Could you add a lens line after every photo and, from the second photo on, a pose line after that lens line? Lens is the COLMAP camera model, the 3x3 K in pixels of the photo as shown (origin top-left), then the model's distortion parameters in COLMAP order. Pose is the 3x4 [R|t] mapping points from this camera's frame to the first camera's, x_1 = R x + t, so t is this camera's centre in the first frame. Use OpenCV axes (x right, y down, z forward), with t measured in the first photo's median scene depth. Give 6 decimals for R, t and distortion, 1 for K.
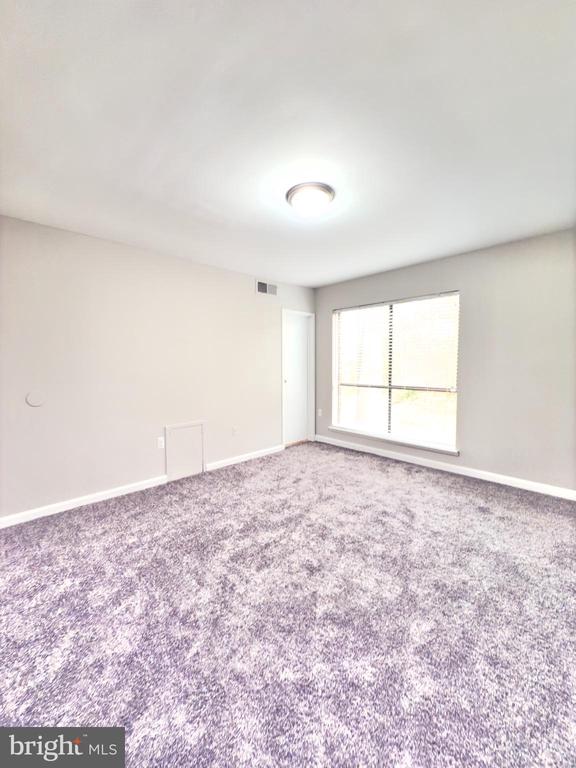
lens RADIAL K [[306.3, 0, 289.9], [0, 306.3, 385.6], [0, 0, 1]] dist [-0.003454, -0.000247]
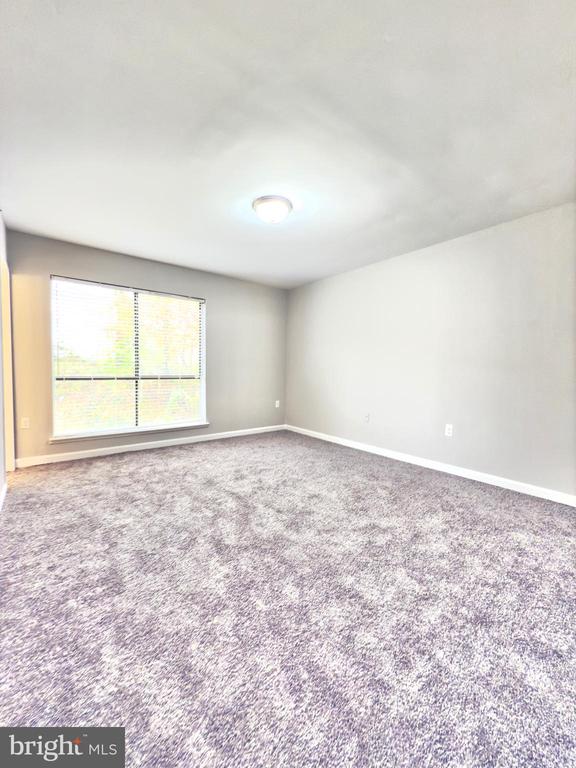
lens RADIAL K [[306.3, 0, 289.9], [0, 306.3, 385.6], [0, 0, 1]] dist [-0.003454, -0.000247]
pose [[0.100511, -0.048300, 0.993763, -0.668079], [0.062031, 0.997182, 0.042192, 0.021483], [-0.993000, 0.057403, 0.103224, 0.488437]]
